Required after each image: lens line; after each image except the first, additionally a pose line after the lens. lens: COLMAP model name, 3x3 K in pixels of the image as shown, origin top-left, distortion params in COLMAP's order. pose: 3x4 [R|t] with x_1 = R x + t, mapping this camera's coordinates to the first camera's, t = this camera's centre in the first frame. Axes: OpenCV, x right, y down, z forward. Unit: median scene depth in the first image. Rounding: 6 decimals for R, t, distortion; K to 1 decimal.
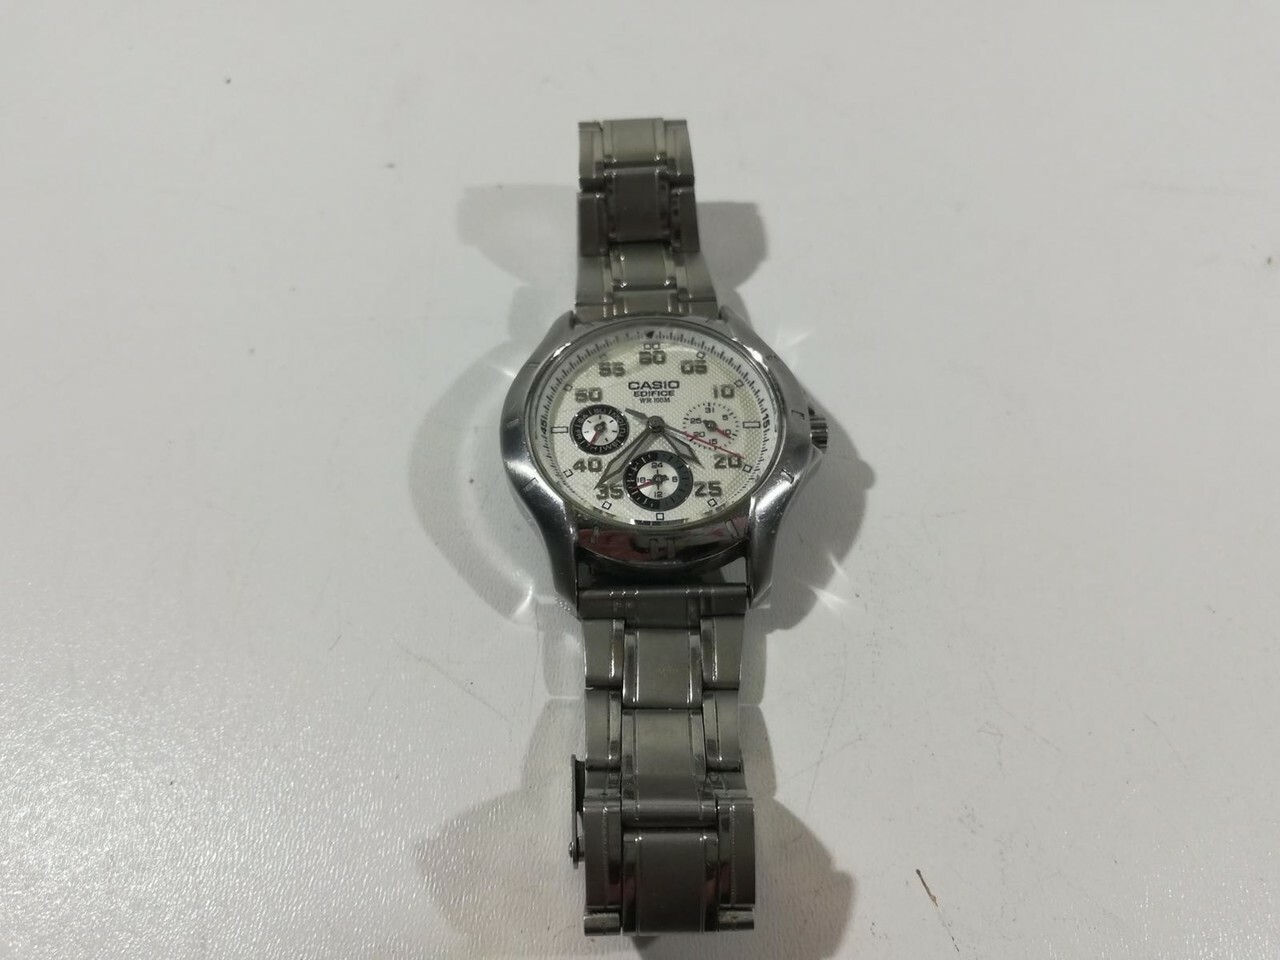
lens RADIAL K [[1001.5, 0, 642.8], [0, 1001.5, 479.9], [0, 0, 1]] dist [-0.001121, -0.037480]
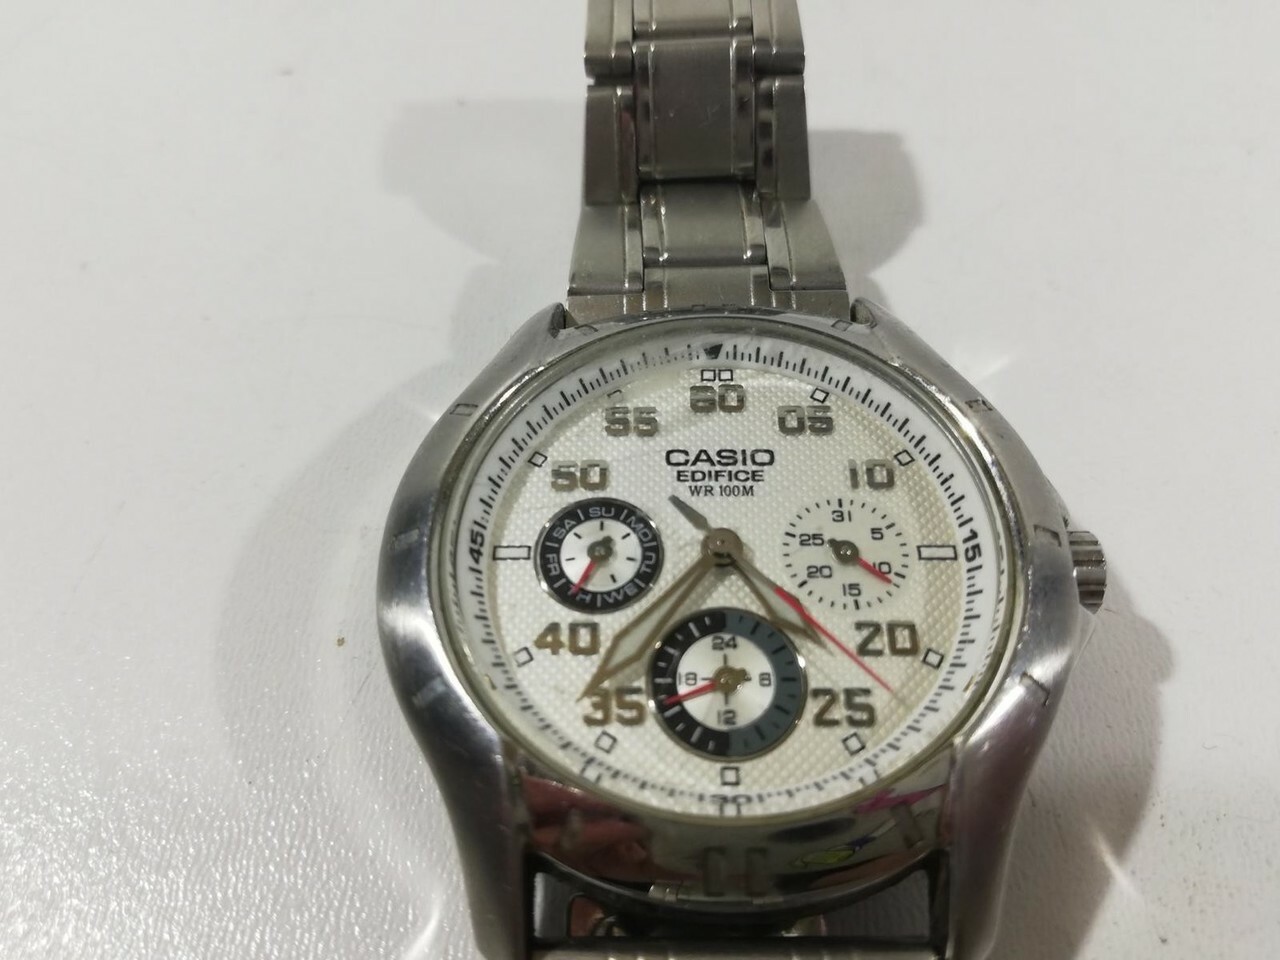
lens RADIAL K [[1001.5, 0, 634.8], [0, 1001.5, 482.7], [0, 0, 1]] dist [-0.001121, -0.037480]
pose [[0.998019, 0.024862, -0.057786, -0.001435], [-0.026721, 0.999143, -0.031617, -0.067438], [0.056950, 0.033099, 0.997828, 0.534233]]
